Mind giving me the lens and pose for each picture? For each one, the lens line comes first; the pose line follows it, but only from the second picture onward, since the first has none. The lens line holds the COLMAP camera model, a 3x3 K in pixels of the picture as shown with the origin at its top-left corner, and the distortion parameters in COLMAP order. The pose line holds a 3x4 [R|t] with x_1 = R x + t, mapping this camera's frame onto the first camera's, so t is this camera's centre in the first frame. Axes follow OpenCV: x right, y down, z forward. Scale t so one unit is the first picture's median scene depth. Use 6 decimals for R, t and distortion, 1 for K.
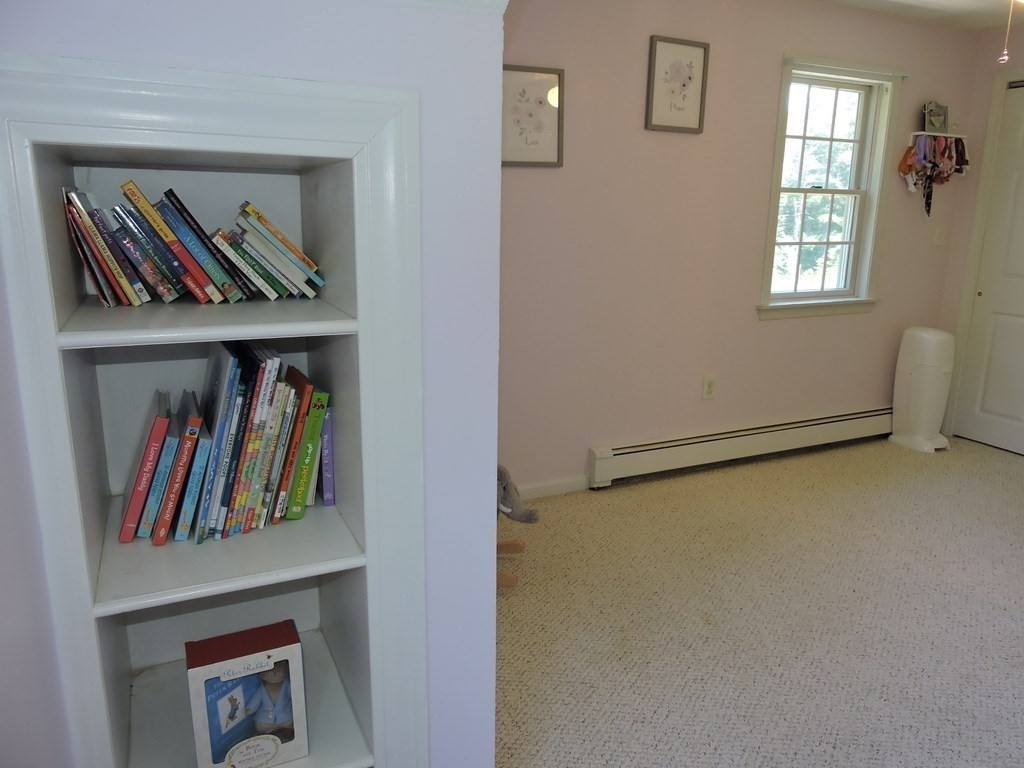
lens RADIAL K [[728.1, 0, 516.7], [0, 728.1, 378.7], [0, 0, 1]] dist [0.000810, 0.003759]
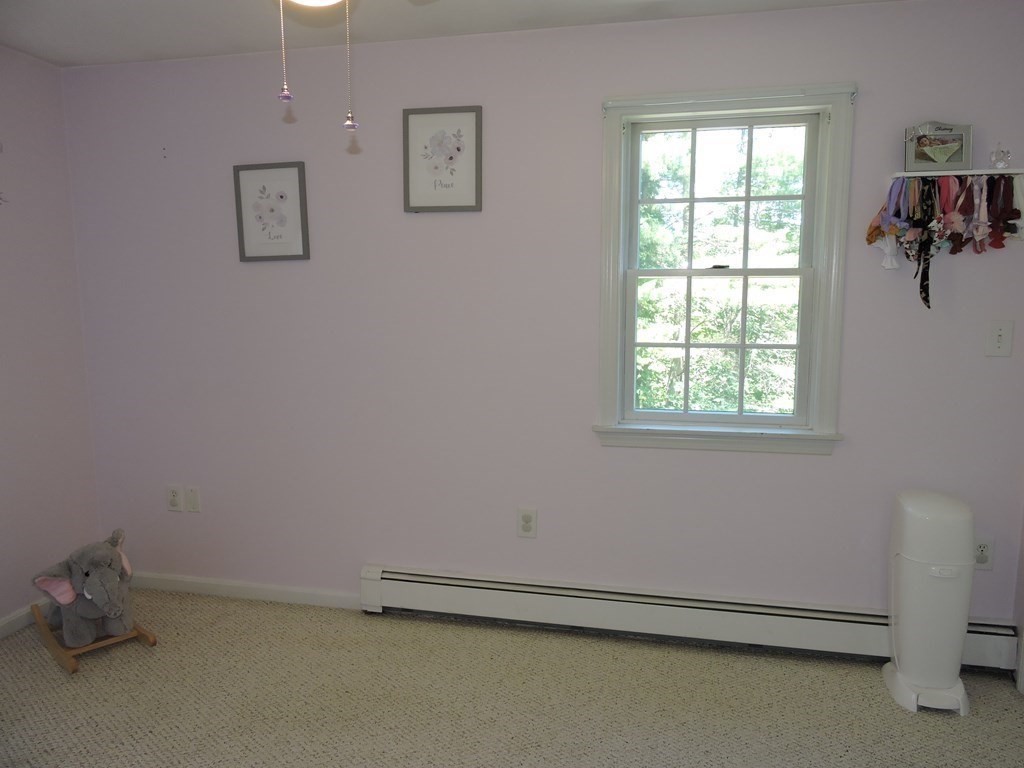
lens RADIAL K [[728.1, 0, 518.4], [0, 728.1, 385.2], [0, 0, 1]] dist [0.000810, 0.003759]
pose [[0.784755, 0.068289, -0.616033, 0.830064], [-0.127119, 0.990517, -0.052133, -0.105364], [0.606630, 0.119221, 0.785994, 0.409206]]
